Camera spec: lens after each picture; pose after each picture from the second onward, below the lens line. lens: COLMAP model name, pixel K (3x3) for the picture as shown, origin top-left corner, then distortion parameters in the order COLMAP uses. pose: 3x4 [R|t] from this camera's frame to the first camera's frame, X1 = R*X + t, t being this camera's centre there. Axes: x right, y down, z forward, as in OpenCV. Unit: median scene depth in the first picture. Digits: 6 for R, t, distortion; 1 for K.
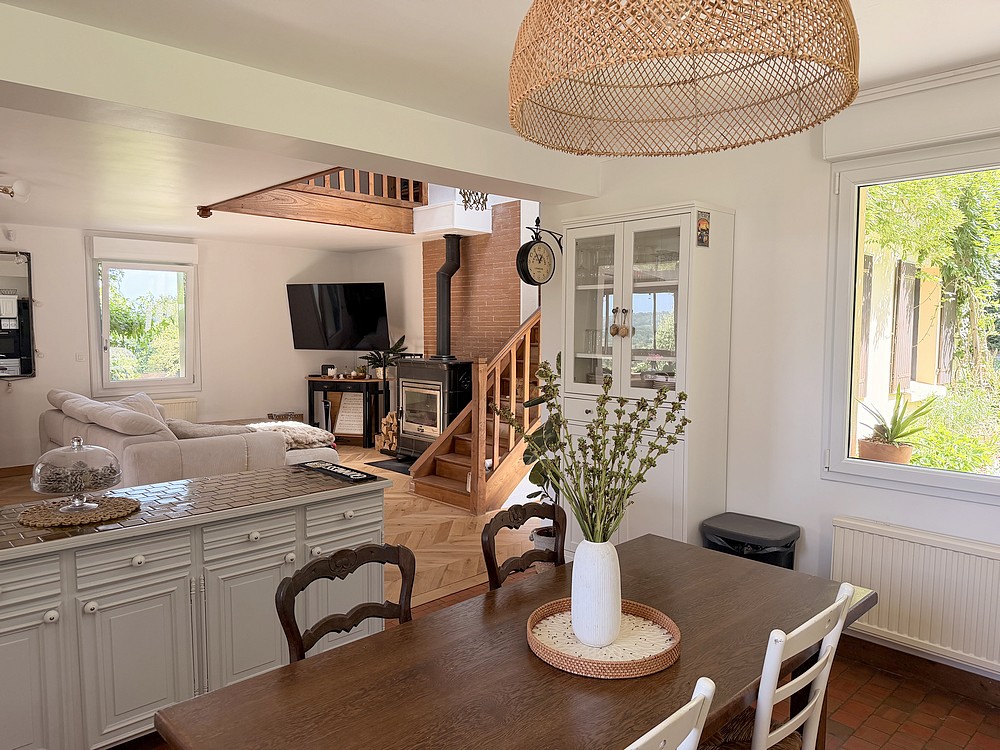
lens RADIAL K [[696.8, 0, 518.7], [0, 696.8, 383.7], [0, 0, 1]] dist [0.034568, -0.048865]
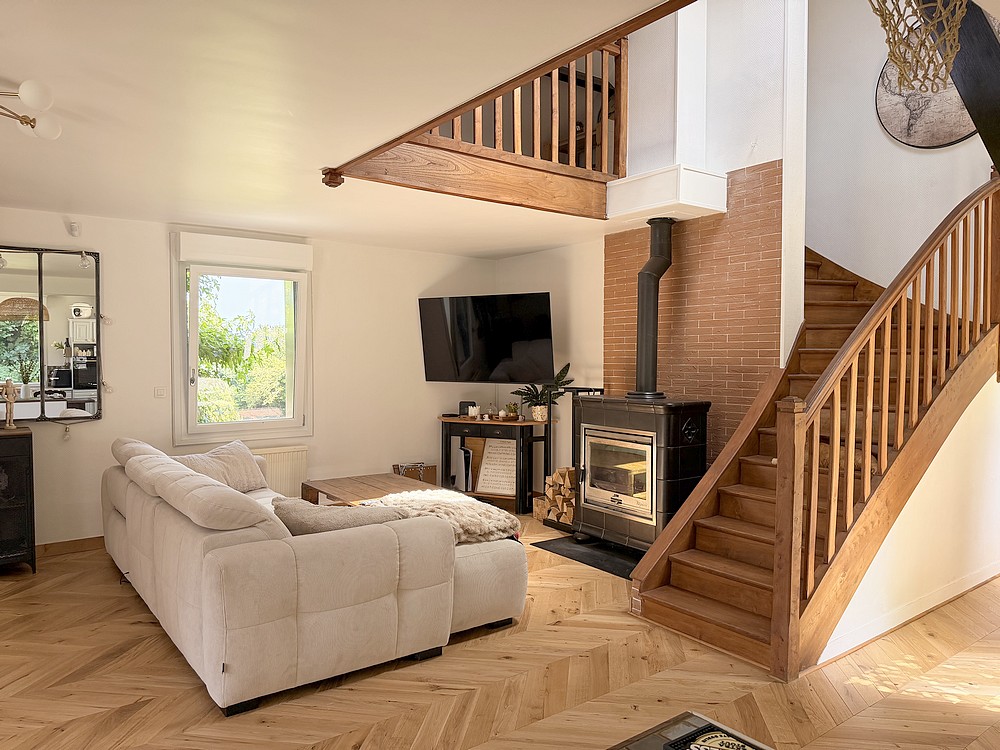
lens RADIAL K [[696.8, 0, 510.1], [0, 696.8, 378.2], [0, 0, 1]] dist [0.034568, -0.048865]
pose [[0.992248, 0.002008, -0.124261, -0.153278], [-0.007828, 0.998894, -0.046368, -0.020562], [0.124030, 0.046981, 0.991166, 0.287918]]
